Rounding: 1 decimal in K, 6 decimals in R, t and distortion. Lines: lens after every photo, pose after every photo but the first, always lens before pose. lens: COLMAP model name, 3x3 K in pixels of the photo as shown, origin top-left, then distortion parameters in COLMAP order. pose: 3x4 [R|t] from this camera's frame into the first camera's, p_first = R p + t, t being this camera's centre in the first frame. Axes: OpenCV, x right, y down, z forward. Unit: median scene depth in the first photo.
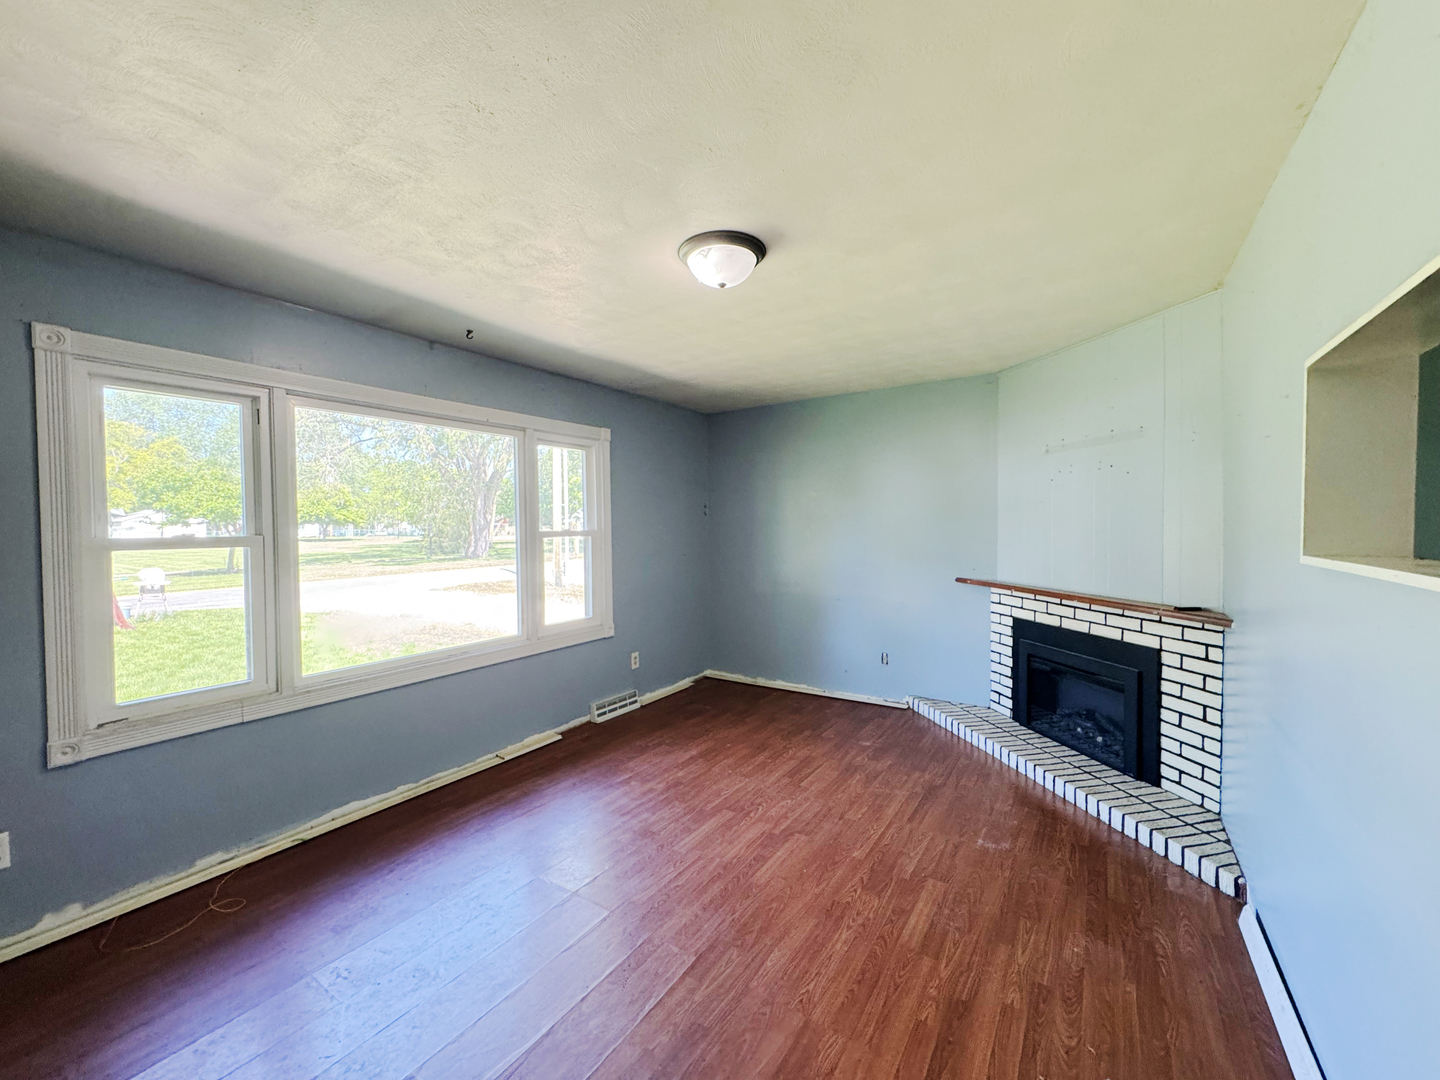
lens RADIAL K [[574.8, 0, 718.8], [0, 574.8, 539.1], [0, 0, 1]] dist [-0.004400, -0.000200]
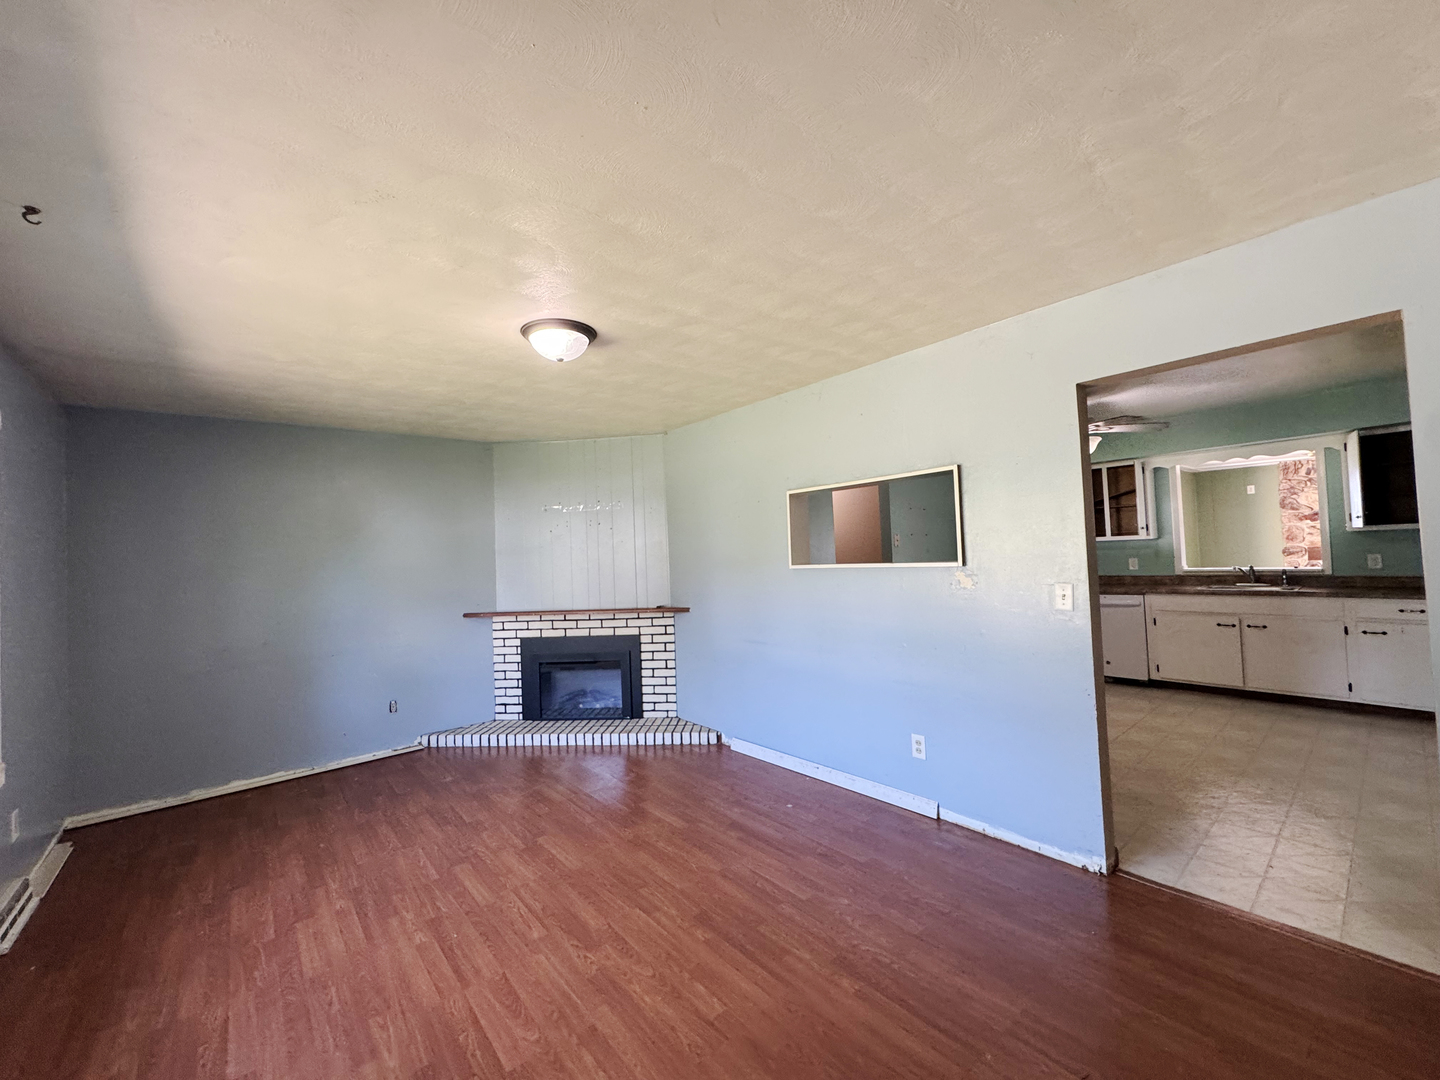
lens RADIAL K [[574.8, 0, 718.8], [0, 574.8, 539.1], [0, 0, 1]] dist [-0.004400, -0.000200]
pose [[0.287342, 0.025455, 0.957490, -0.651721], [0.061294, 0.997109, -0.044902, 0.002760], [-0.955865, 0.071591, 0.284951, 0.231880]]
